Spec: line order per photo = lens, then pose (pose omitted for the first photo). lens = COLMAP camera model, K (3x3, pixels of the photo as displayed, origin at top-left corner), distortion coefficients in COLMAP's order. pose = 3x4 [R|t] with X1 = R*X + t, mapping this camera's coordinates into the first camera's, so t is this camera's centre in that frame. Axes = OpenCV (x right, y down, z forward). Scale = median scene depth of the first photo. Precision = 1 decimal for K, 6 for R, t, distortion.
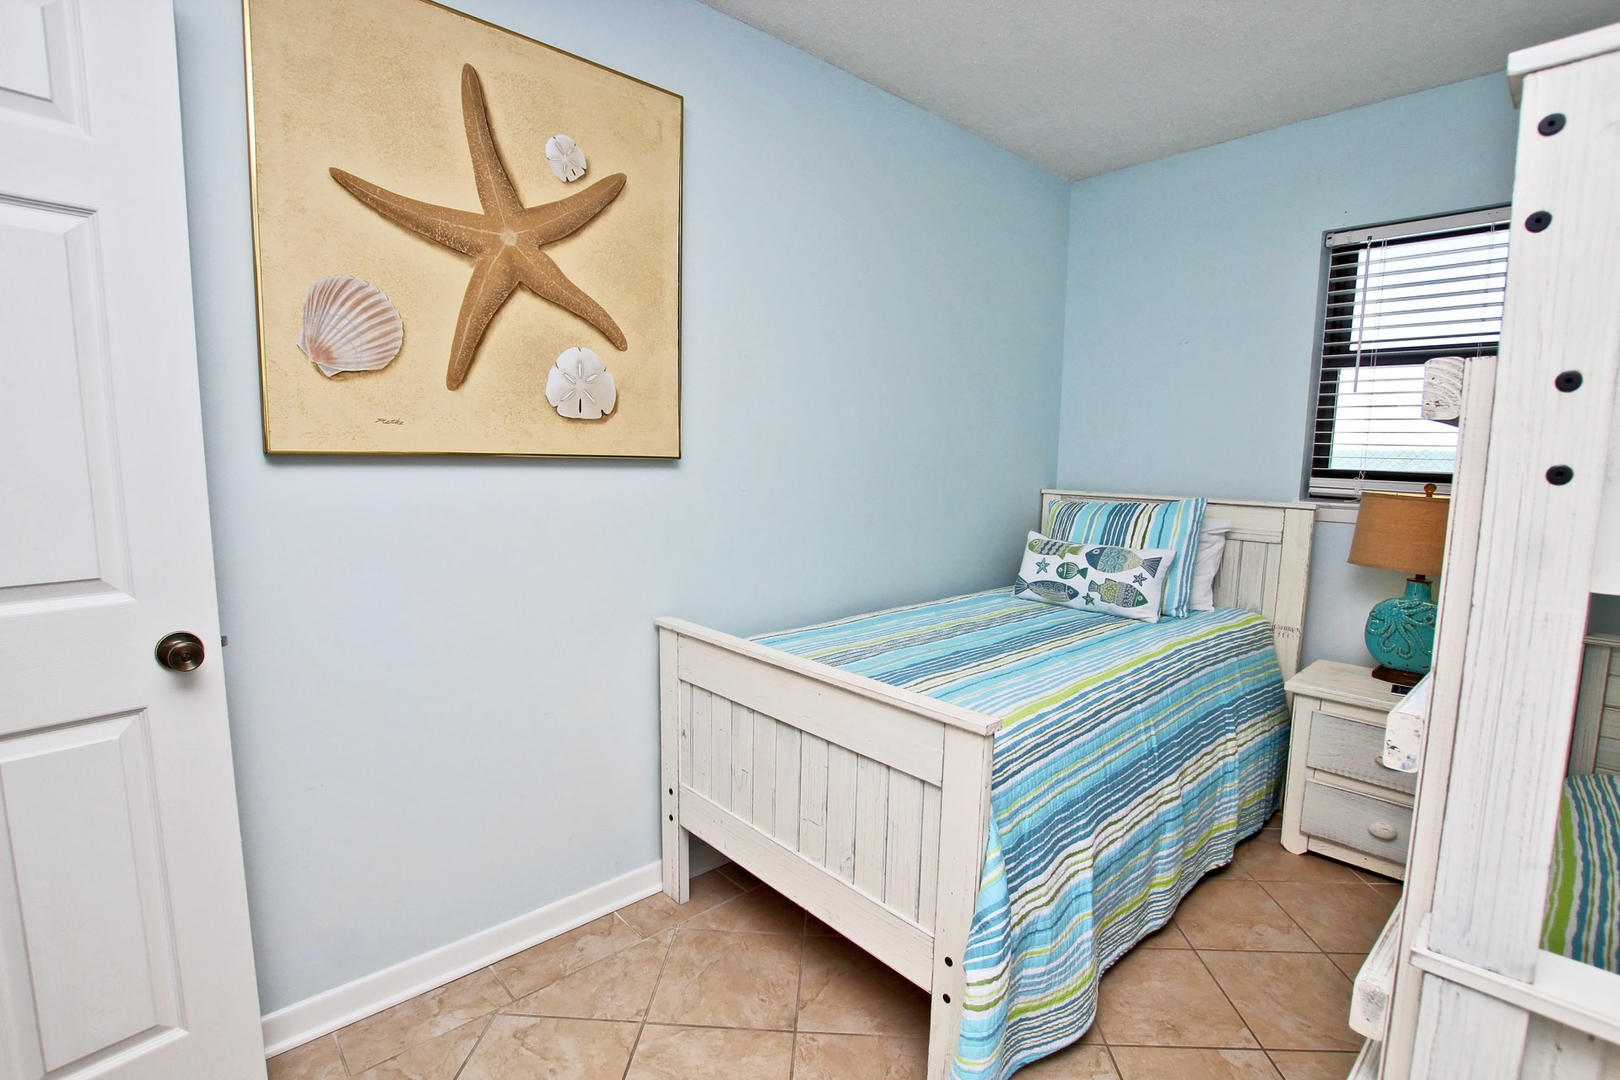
lens RADIAL K [[758.0, 0, 812.5], [0, 758.0, 541.2], [0, 0, 1]] dist [-0.029486, 0.001715]
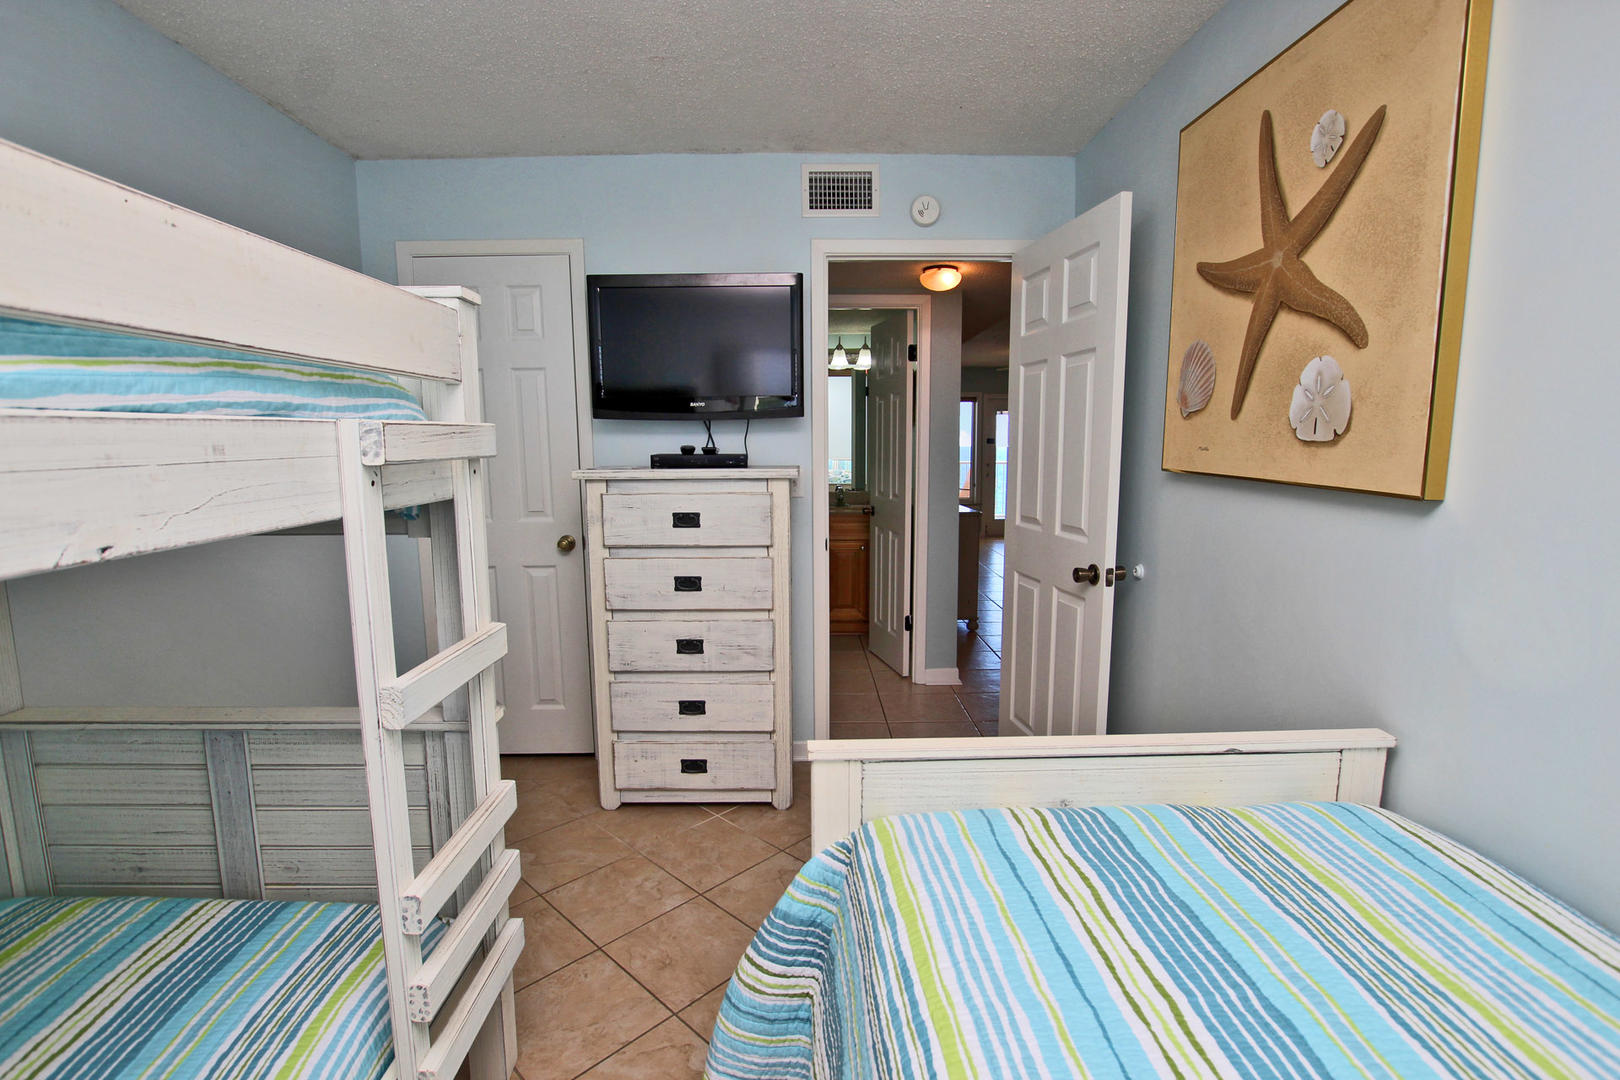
lens RADIAL K [[758.0, 0, 812.5], [0, 758.0, 541.2], [0, 0, 1]] dist [-0.029486, 0.001715]
pose [[-0.662279, 0.086148, -0.744288, 0.738006], [-0.097375, 0.975047, 0.199503, -0.176463], [0.742903, 0.204602, -0.637365, 1.214609]]
